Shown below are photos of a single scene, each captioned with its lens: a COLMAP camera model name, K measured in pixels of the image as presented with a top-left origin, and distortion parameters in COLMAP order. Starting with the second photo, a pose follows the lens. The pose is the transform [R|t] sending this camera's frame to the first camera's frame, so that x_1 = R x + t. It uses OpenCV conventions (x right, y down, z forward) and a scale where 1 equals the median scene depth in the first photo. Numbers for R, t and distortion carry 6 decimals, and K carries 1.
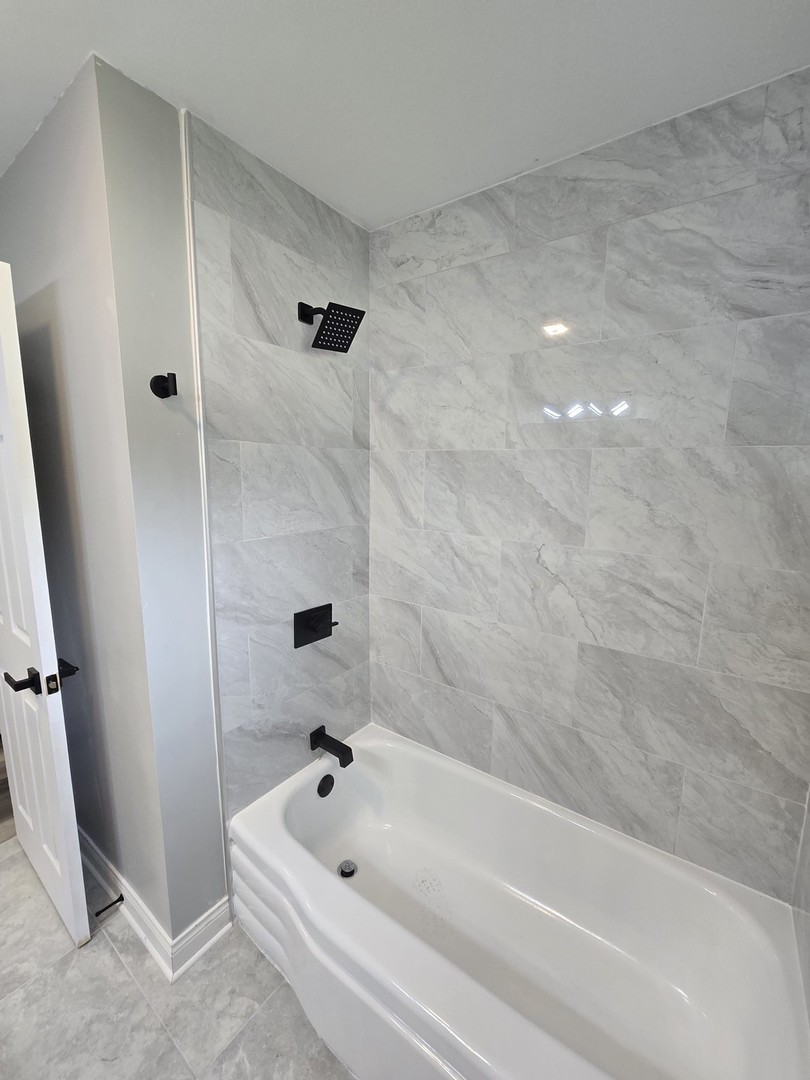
lens RADIAL K [[439.6, 0, 406.4], [0, 439.6, 543.7], [0, 0, 1]] dist [-0.005859, 0.000517]
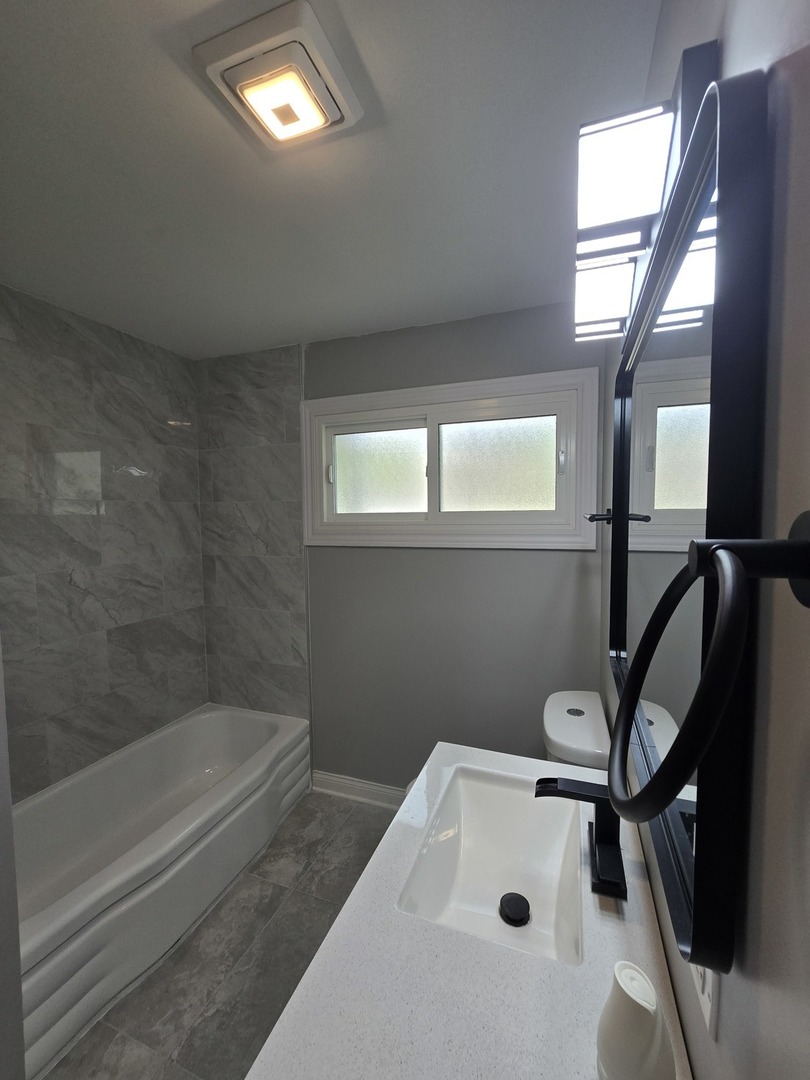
lens RADIAL K [[439.6, 0, 407.2], [0, 439.6, 530.6], [0, 0, 1]] dist [-0.005859, 0.000517]
pose [[-0.258153, -0.052593, 0.964671, -1.367443], [0.162654, 0.981898, 0.097060, -0.087963], [-0.952313, 0.181964, -0.244926, 0.371049]]
